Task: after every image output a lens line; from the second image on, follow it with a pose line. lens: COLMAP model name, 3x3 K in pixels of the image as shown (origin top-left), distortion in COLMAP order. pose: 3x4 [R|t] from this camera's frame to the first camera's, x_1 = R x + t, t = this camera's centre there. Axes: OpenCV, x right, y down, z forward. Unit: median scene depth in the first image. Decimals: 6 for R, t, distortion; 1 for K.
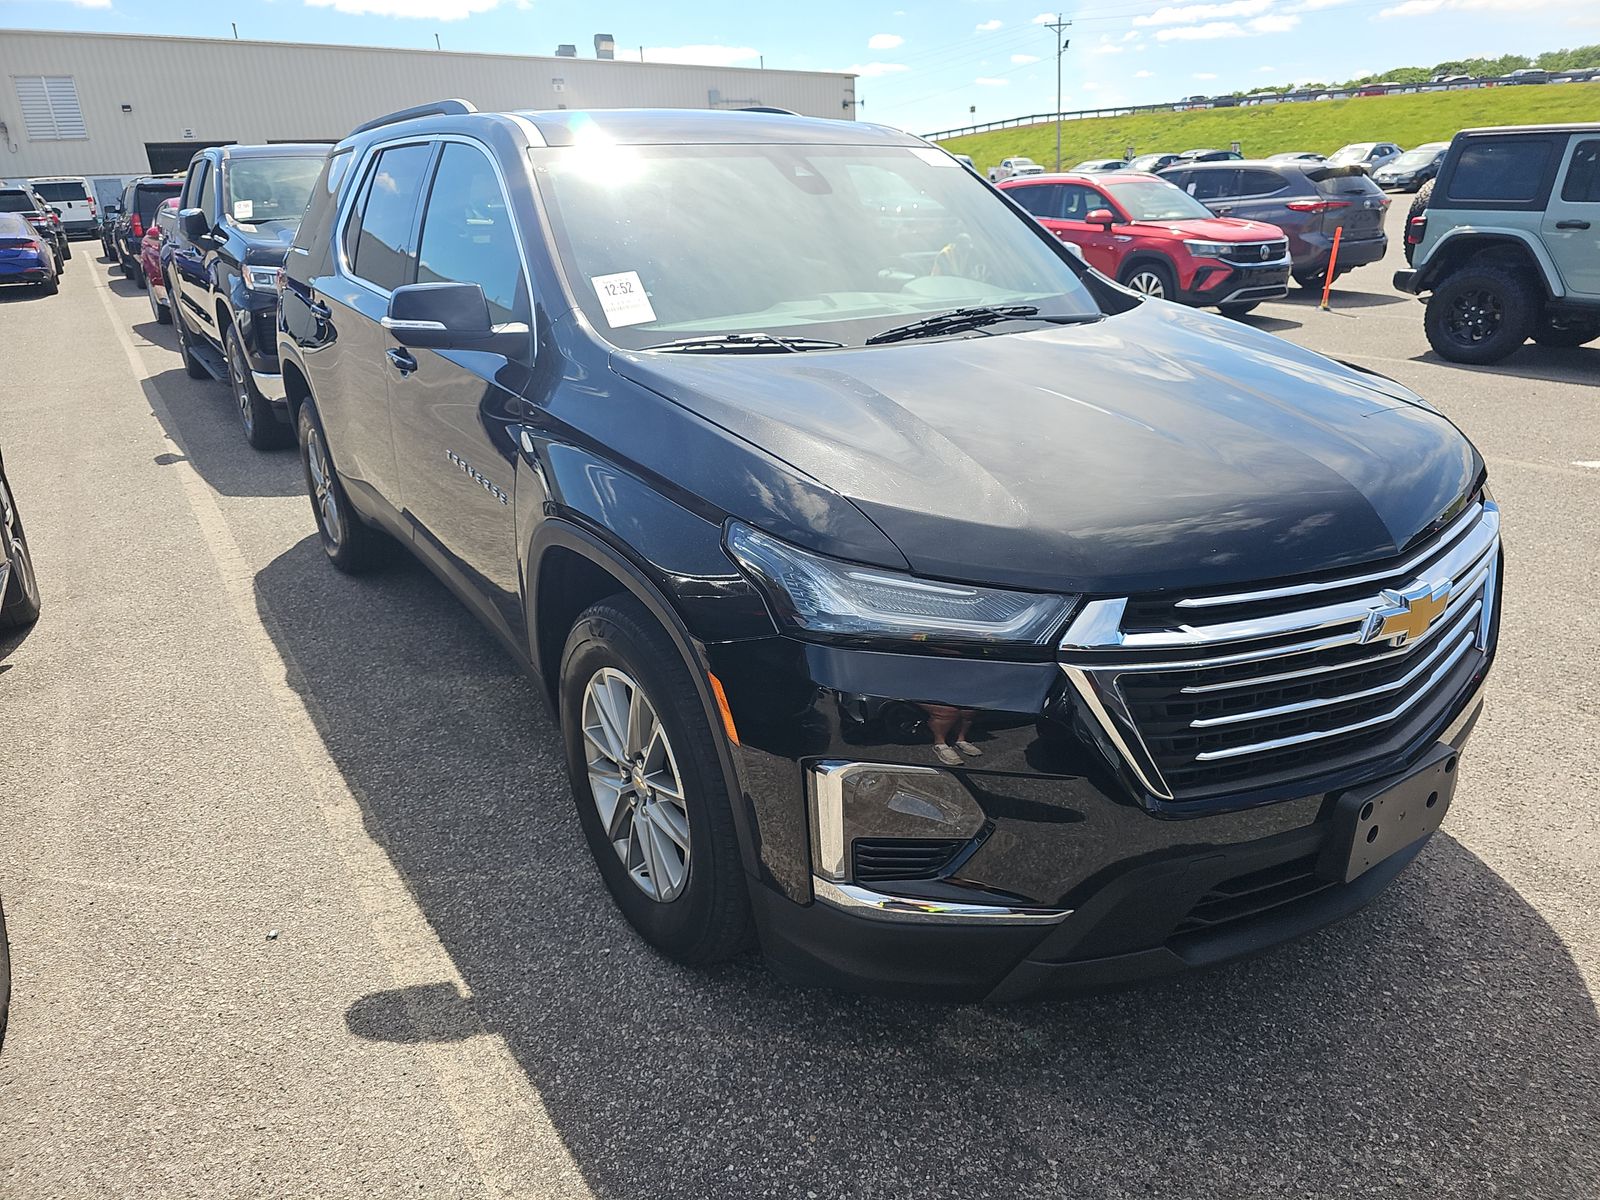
lens RADIAL K [[1088.2, 0, 795.3], [0, 1088.2, 605.8], [0, 0, 1]] dist [0.033195, -0.036649]
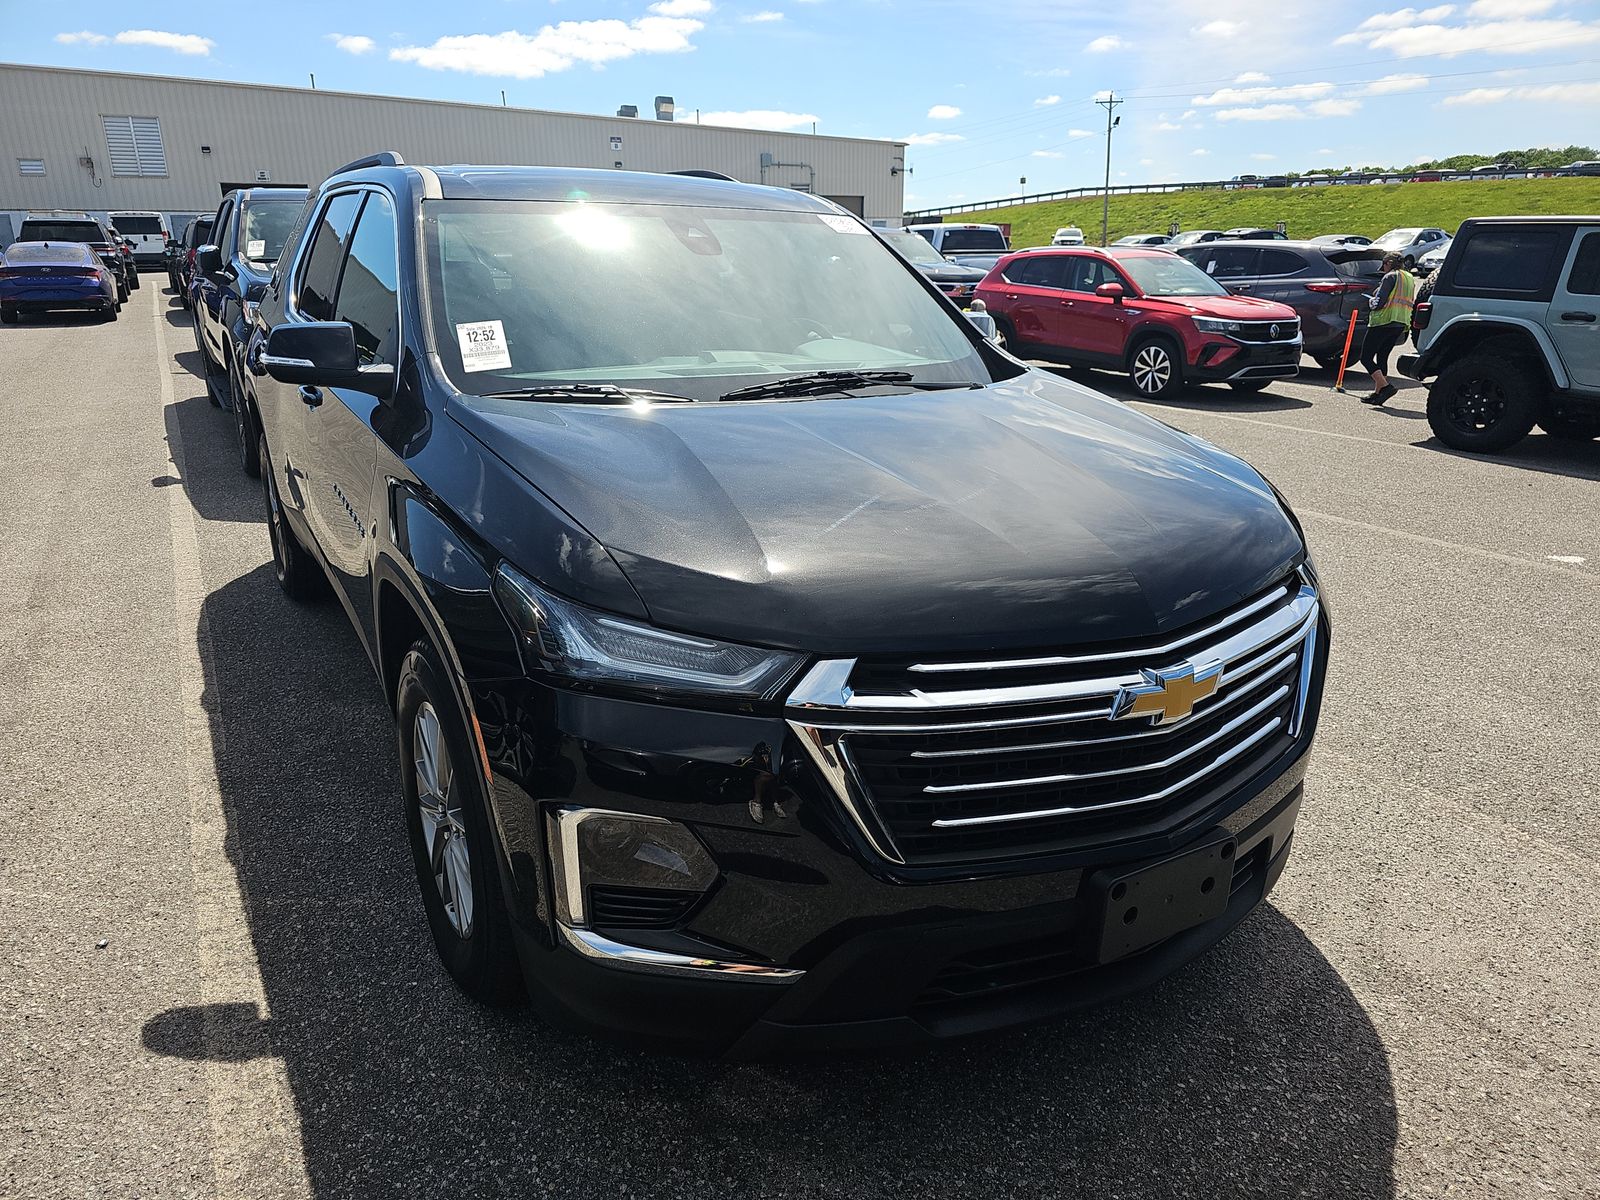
lens RADIAL K [[1088.2, 0, 795.3], [0, 1088.2, 605.8], [0, 0, 1]] dist [0.033195, -0.036649]
pose [[0.997118, 0.055986, -0.051192, 0.193575], [-0.058430, 0.997157, -0.047574, -0.003414], [0.048383, 0.050429, 0.997555, -0.005586]]
